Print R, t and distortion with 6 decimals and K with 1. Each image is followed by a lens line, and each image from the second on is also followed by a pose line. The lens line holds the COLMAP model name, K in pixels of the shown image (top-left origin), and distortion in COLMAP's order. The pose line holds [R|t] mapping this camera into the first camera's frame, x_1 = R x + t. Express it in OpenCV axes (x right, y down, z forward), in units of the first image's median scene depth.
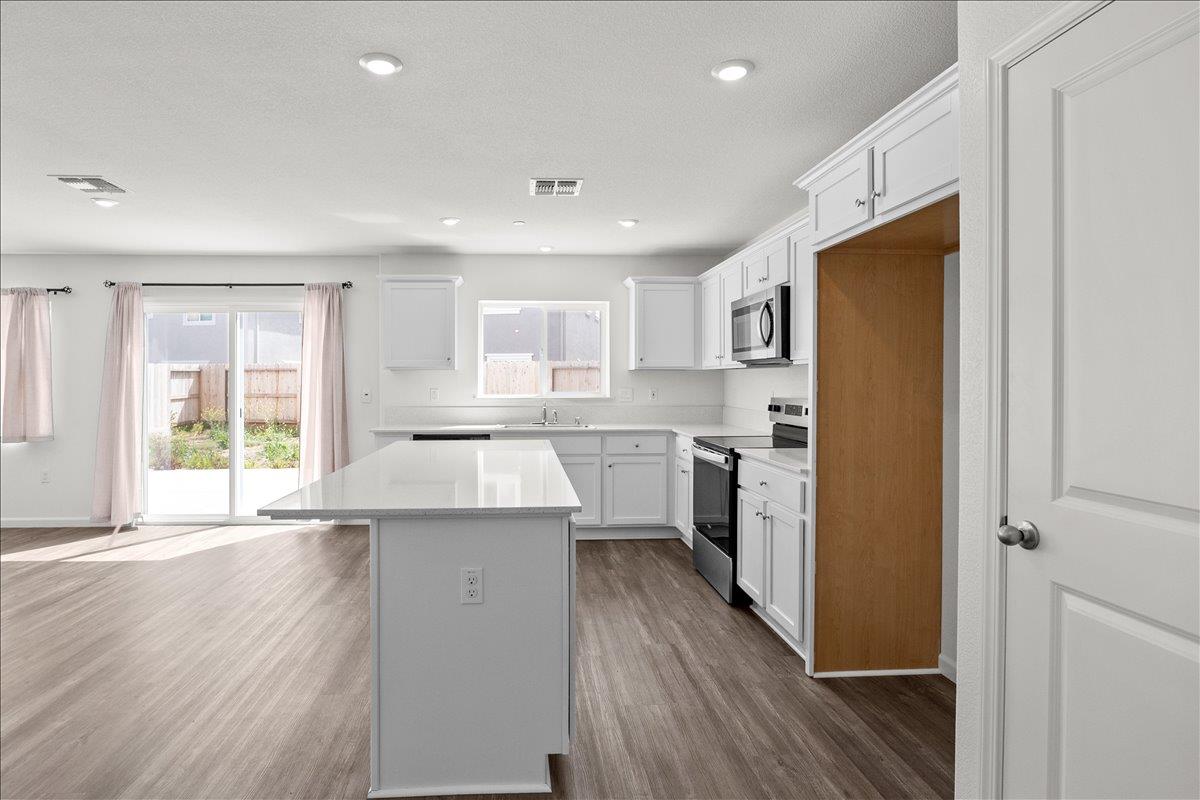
lens RADIAL K [[670.8, 0, 574.8], [0, 670.8, 379.2], [0, 0, 1]] dist [-0.006350, -0.000590]
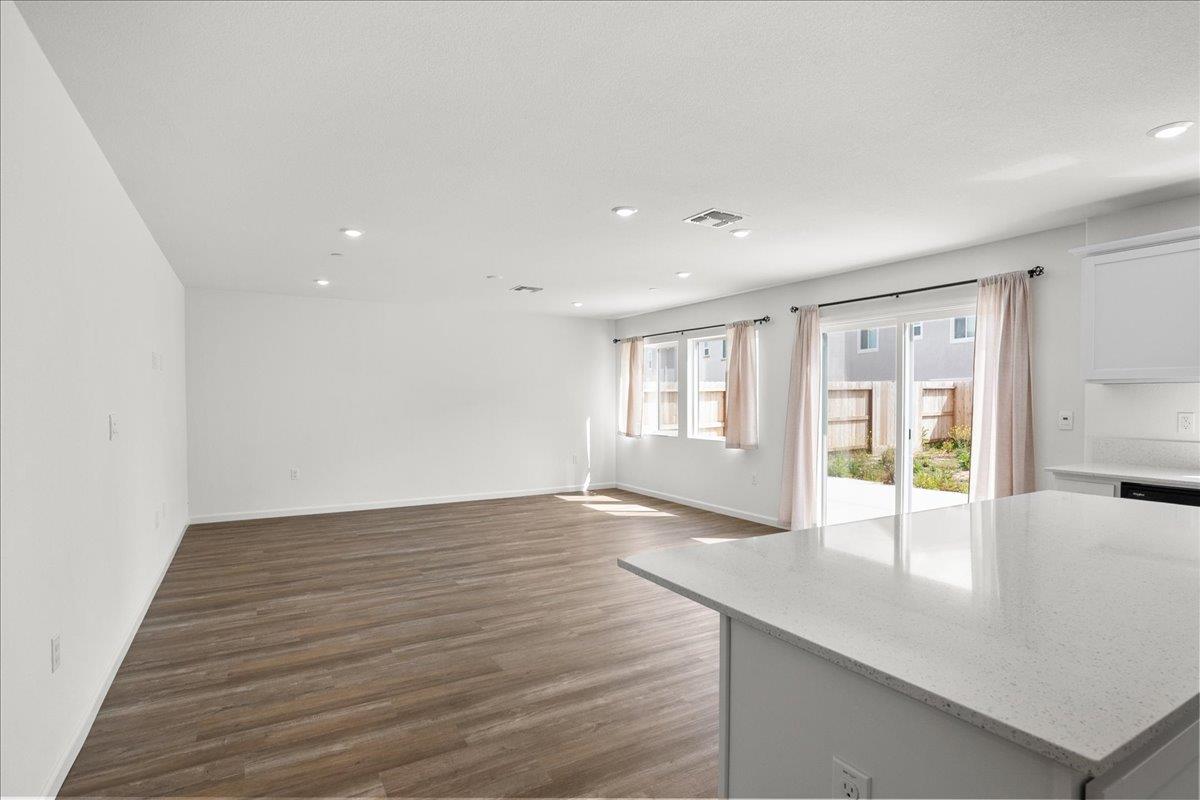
lens RADIAL K [[626.1, 0, 565.6], [0, 626.1, 418.8], [0, 0, 1]] dist [-0.016401, 0.000633]
pose [[0.417173, 0.032797, -0.908235, 0.075240], [0.000391, 0.999342, 0.036266, -0.001677], [0.908827, -0.015484, 0.416886, 0.235272]]
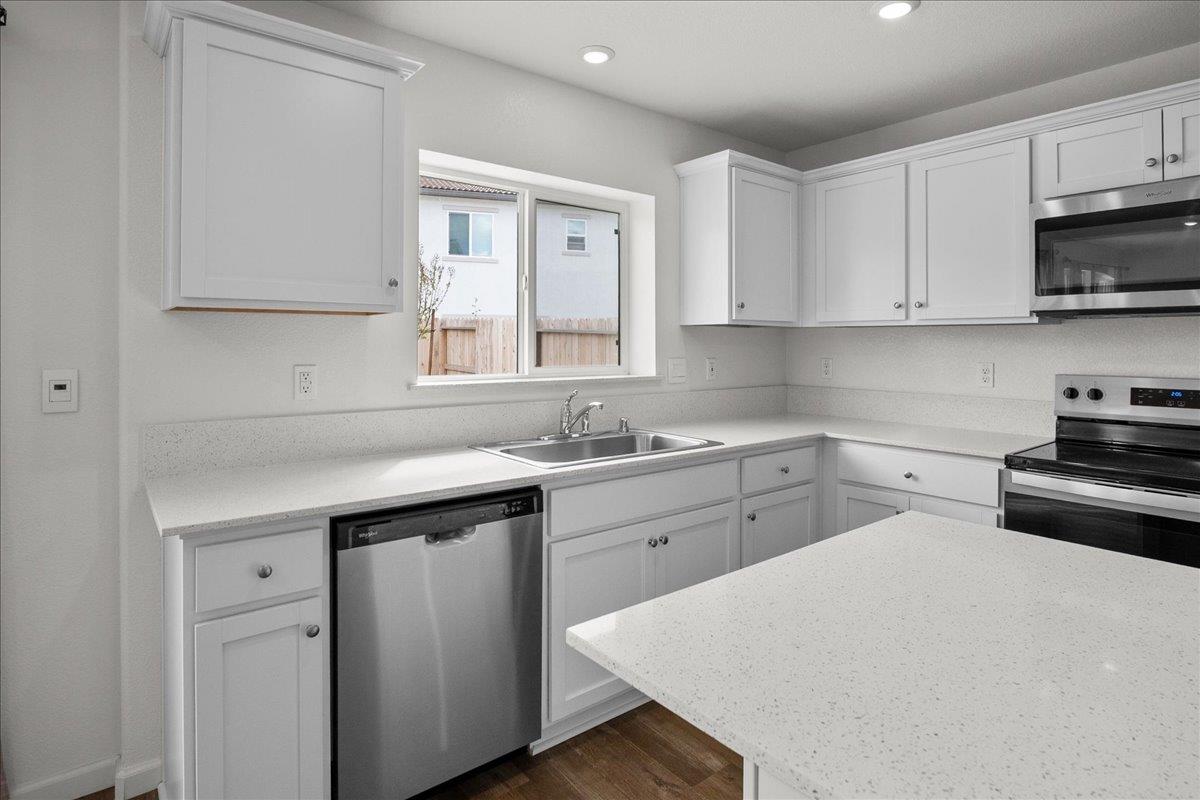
lens RADIAL K [[608.9, 0, 604.6], [0, 608.9, 344.0], [0, 0, 1]] dist [-0.036362, 0.000403]
pose [[0.816334, 0.000640, 0.577580, -0.264665], [-0.001578, 0.999998, 0.001122, 0.000673], [-0.577579, -0.001828, 0.816333, 0.639115]]
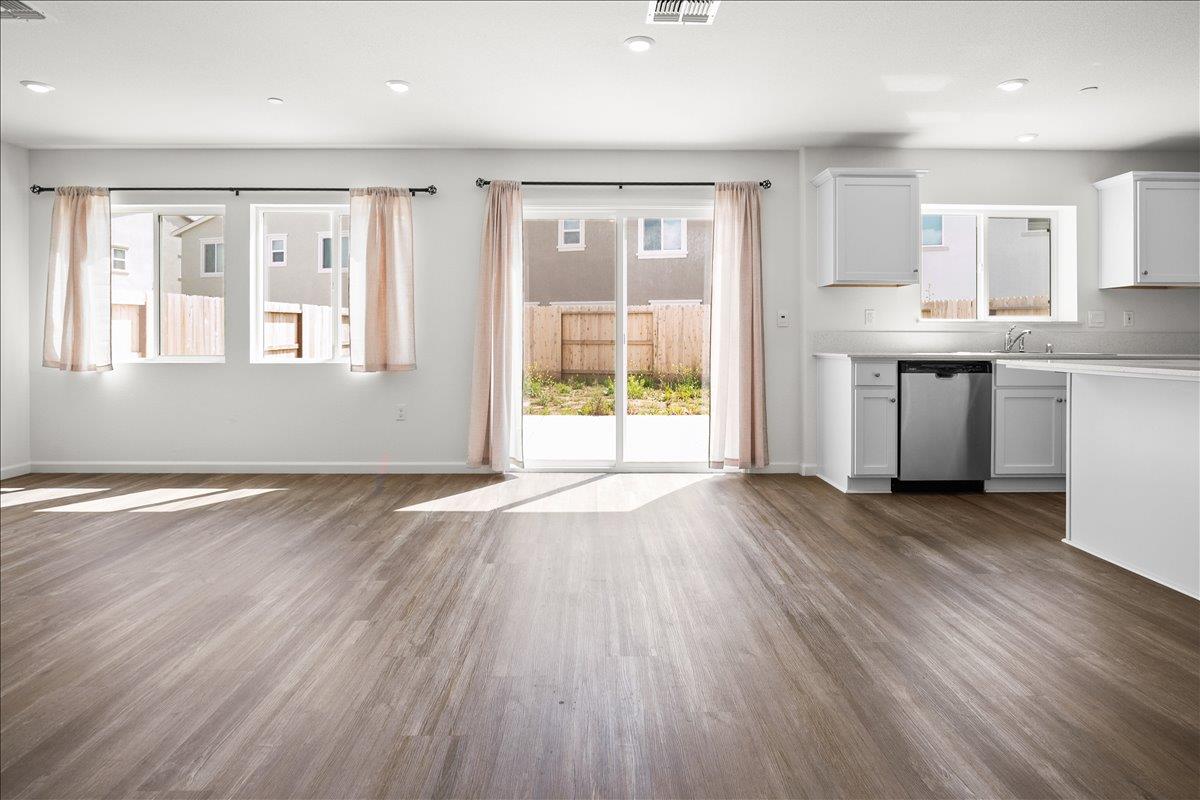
lens RADIAL K [[663.1, 0, 627.0], [0, 663.1, 342.1], [0, 0, 1]] dist [-0.023408, 0.001273]
pose [[0.999687, 0.003780, -0.024712, -0.493171], [-0.003664, 0.999982, 0.004724, 0.051397], [0.024729, -0.004632, 0.999683, 0.178650]]
